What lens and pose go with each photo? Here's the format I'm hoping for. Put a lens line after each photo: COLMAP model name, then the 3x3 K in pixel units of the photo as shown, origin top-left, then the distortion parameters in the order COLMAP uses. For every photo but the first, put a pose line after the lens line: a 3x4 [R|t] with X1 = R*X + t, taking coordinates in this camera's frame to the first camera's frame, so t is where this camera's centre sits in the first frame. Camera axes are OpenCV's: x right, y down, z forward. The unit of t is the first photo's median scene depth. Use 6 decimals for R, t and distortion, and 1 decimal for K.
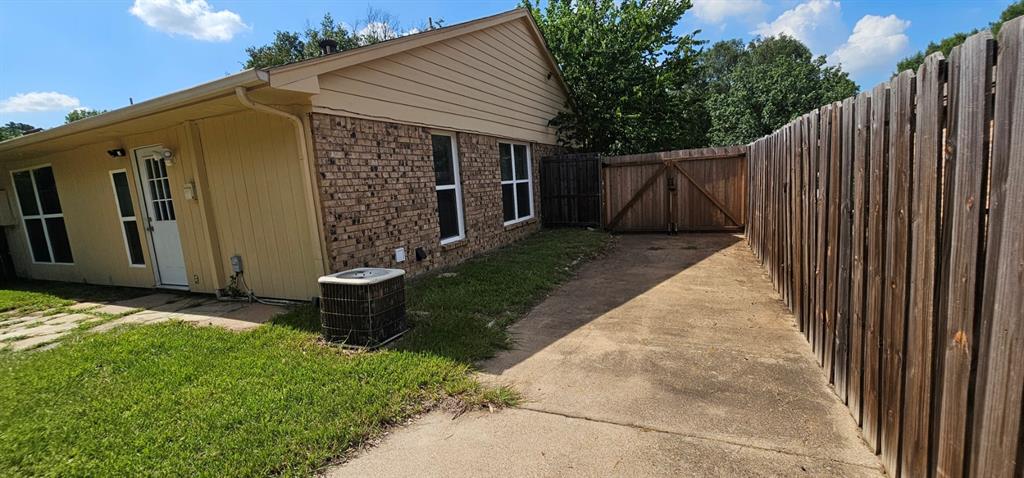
lens RADIAL K [[422.7, 0, 514.0], [0, 422.7, 241.0], [0, 0, 1]] dist [-0.000172, -0.000213]
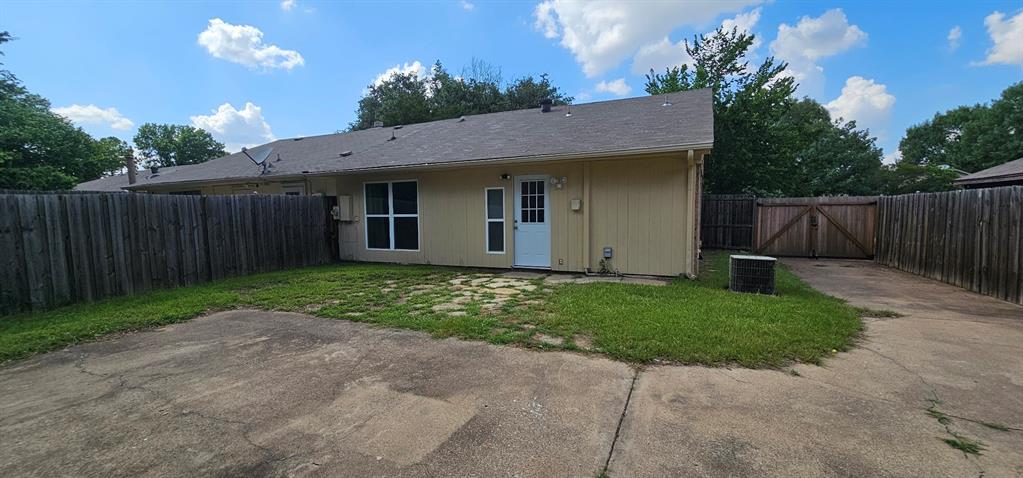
lens RADIAL K [[420.6, 0, 507.4], [0, 420.6, 247.5], [0, 0, 1]] dist [0.001388, 0.000045]
pose [[0.998109, 0.060866, 0.008575, -0.612535], [-0.060213, 0.996222, -0.062573, 0.091792], [-0.012351, 0.061939, 0.998004, -0.321277]]
